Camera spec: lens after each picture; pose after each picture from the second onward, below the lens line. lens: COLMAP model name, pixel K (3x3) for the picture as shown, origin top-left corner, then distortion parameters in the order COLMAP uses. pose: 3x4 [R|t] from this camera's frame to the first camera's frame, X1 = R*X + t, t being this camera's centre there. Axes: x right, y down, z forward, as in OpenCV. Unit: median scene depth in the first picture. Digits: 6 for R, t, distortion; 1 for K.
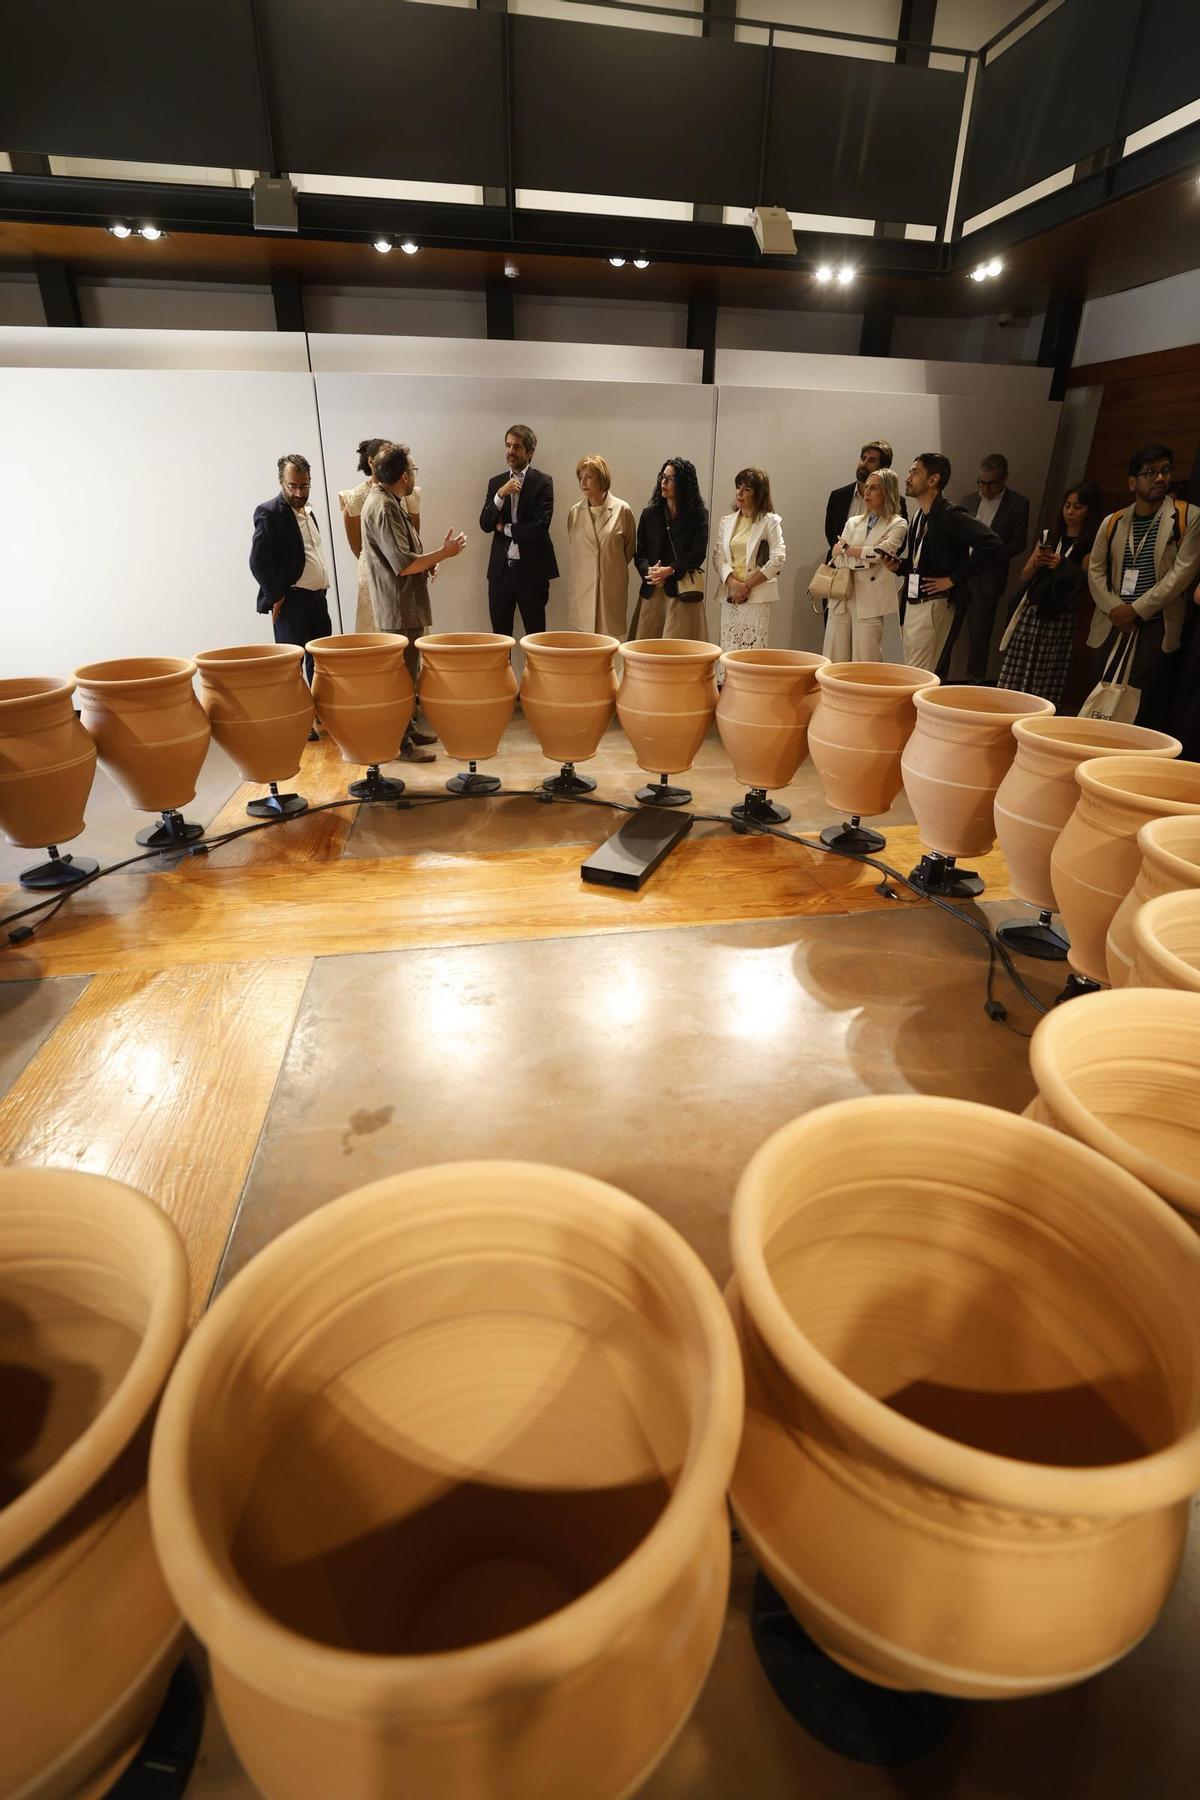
lens RADIAL K [[837.0, 0, 592.6], [0, 837.0, 908.4], [0, 0, 1]] dist [-0.043930, 0.012020]
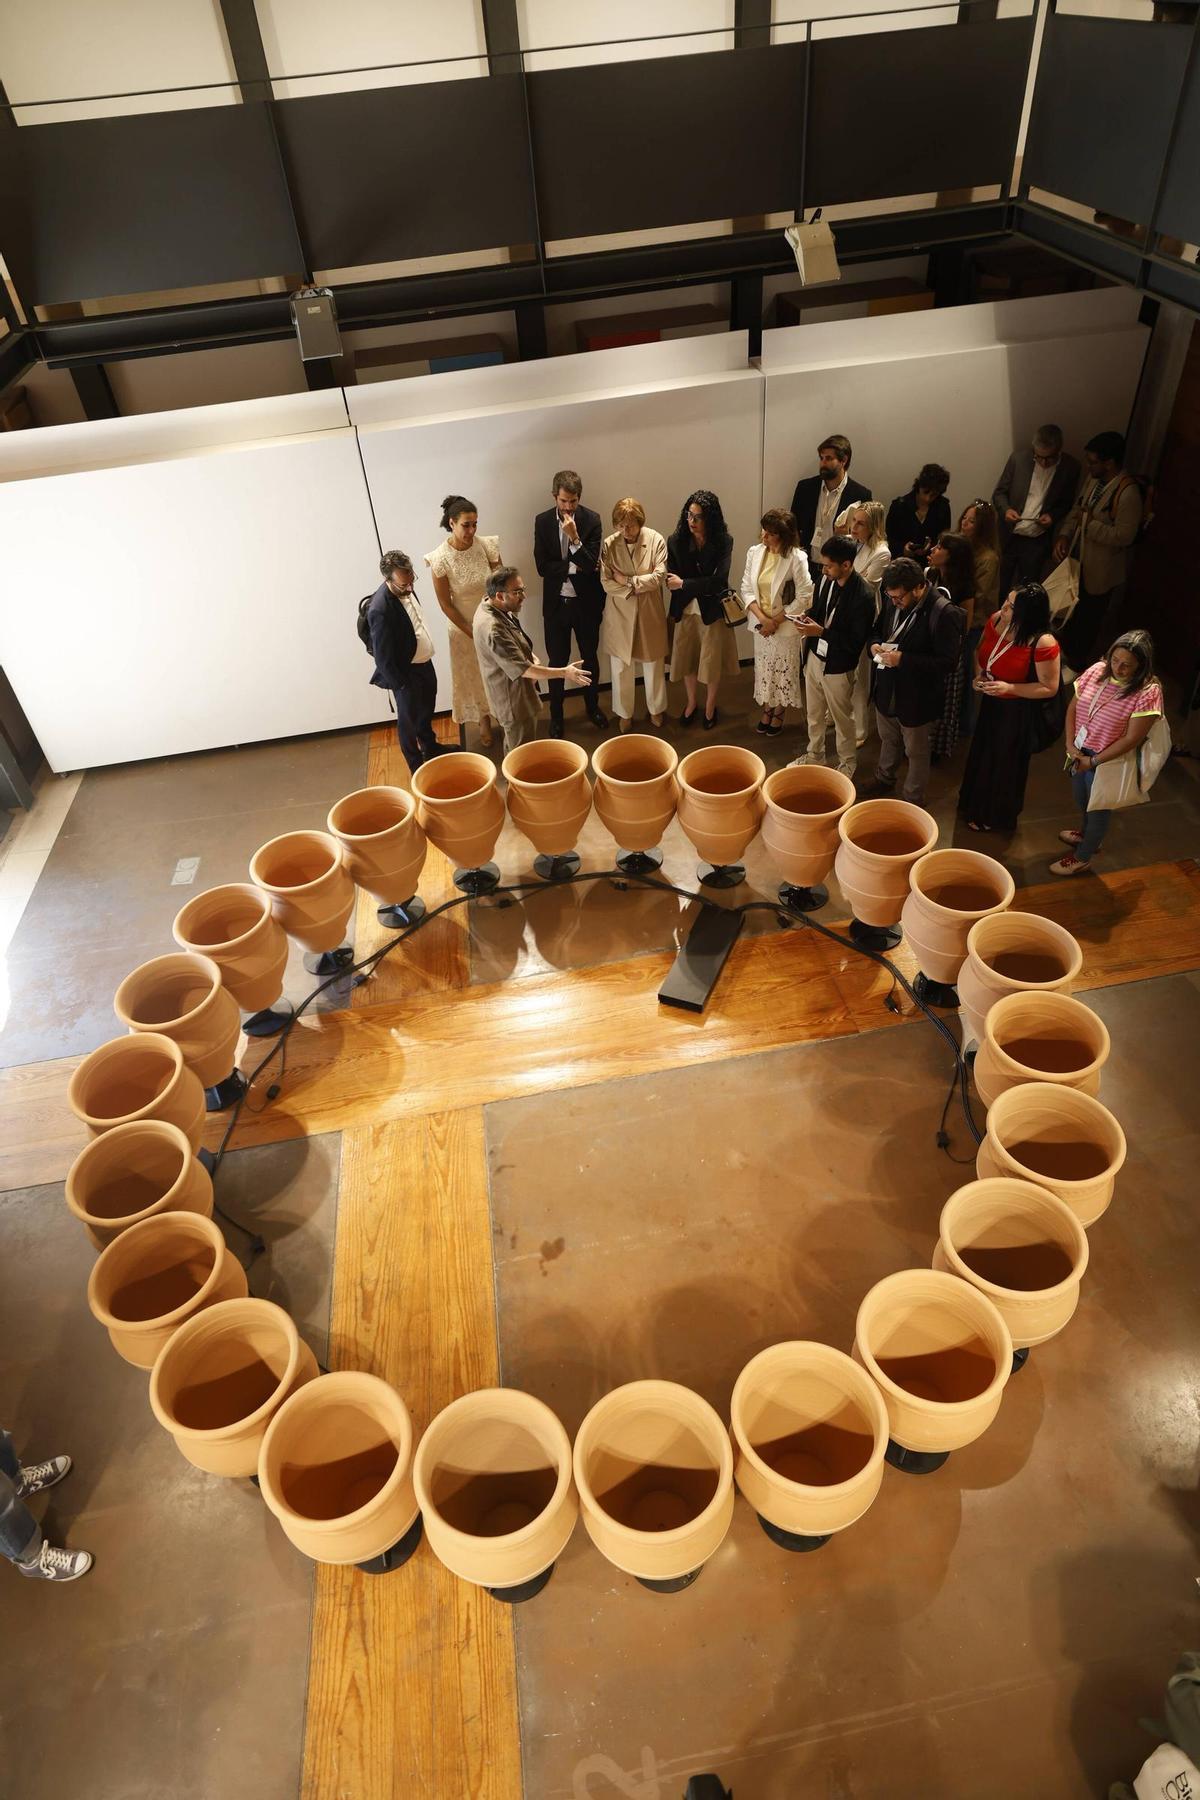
lens RADIAL K [[1082.6, 0, 596.6], [0, 1082.6, 900.2], [0, 0, 1]] dist [-0.014838, 0.003461]
pose [[0.996691, -0.054143, -0.060622, 0.001123], [0.068318, 0.962121, 0.263923, -0.543373], [0.044036, -0.267191, 0.962637, -0.510538]]
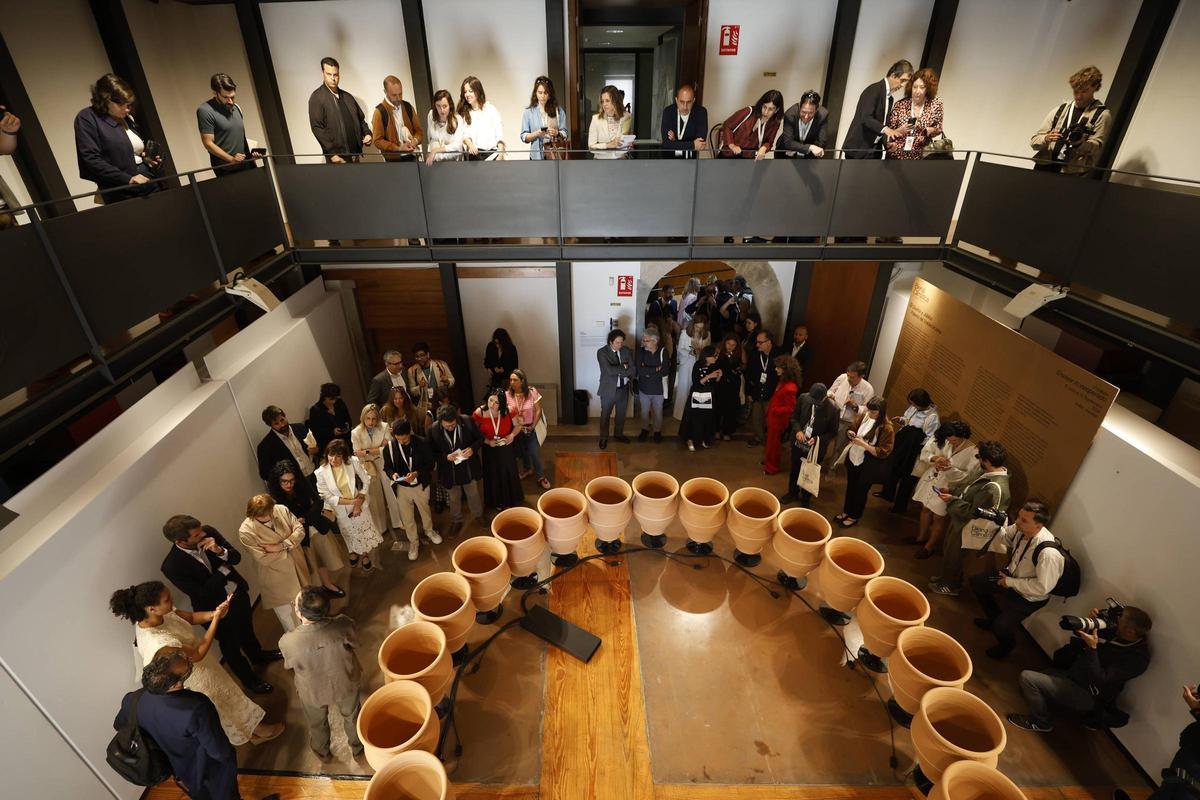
lens RADIAL K [[558.0, 0, 603.5], [0, 558.0, 389.4], [0, 0, 1]] dist [-0.043930, 0.012020]
pose [[0.151475, -0.470527, 0.869287, -0.756497], [0.449499, 0.816032, 0.363376, -0.925963], [-0.880344, 0.335701, 0.335110, 0.207046]]
